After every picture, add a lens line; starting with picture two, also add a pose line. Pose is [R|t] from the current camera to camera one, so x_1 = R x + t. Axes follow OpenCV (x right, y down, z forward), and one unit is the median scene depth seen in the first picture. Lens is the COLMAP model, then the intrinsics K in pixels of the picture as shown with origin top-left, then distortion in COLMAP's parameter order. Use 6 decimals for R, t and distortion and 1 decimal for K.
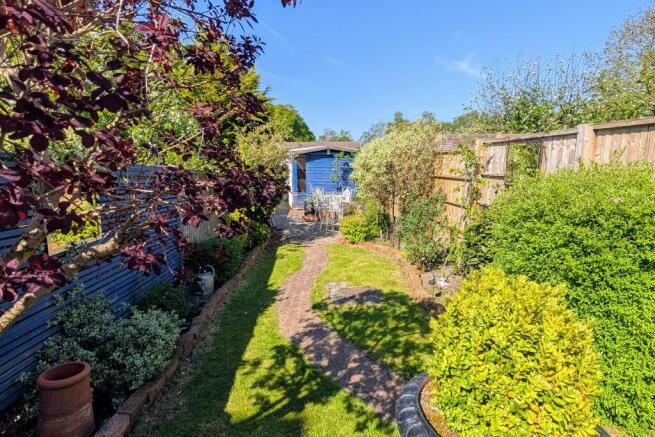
lens RADIAL K [[323.6, 0, 327.5], [0, 323.6, 218.5], [0, 0, 1]] dist [0.000144, -0.000130]
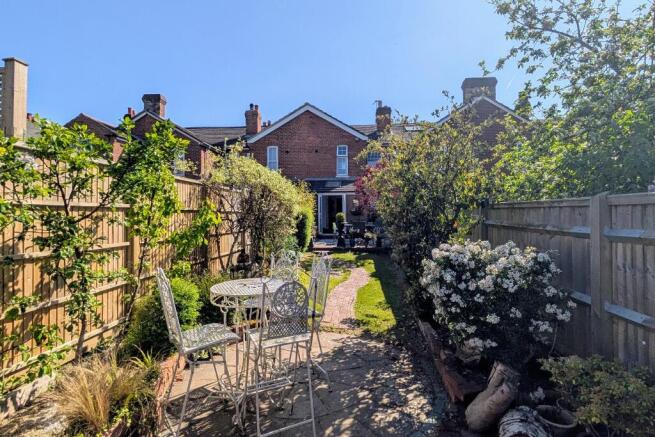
lens RADIAL K [[323.6, 0, 327.5], [0, 323.6, 218.5], [0, 0, 1]] dist [0.000144, -0.000130]
pose [[-0.988645, -0.007529, 0.150082, -0.152359], [0.016352, 0.987423, 0.157251, -0.289899], [-0.149378, 0.157919, -0.976088, 2.174334]]
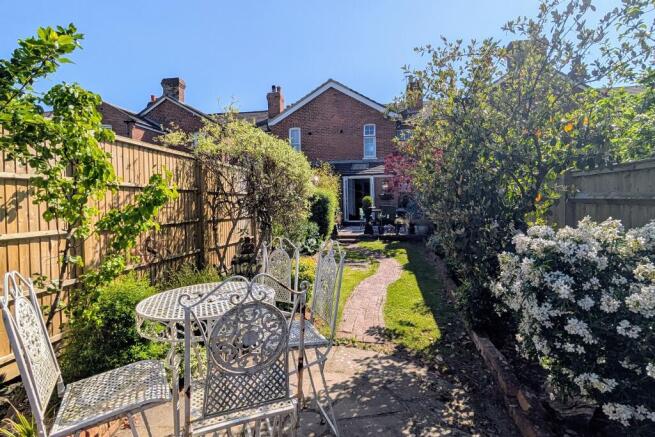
lens RADIAL K [[323.6, 0, 327.5], [0, 323.6, 218.5], [0, 0, 1]] dist [0.000144, -0.000130]
pose [[-0.971323, -0.002152, 0.237754, -0.139899], [0.044358, 0.980763, 0.190097, -0.235461], [-0.233589, 0.195192, -0.952542, 1.968683]]
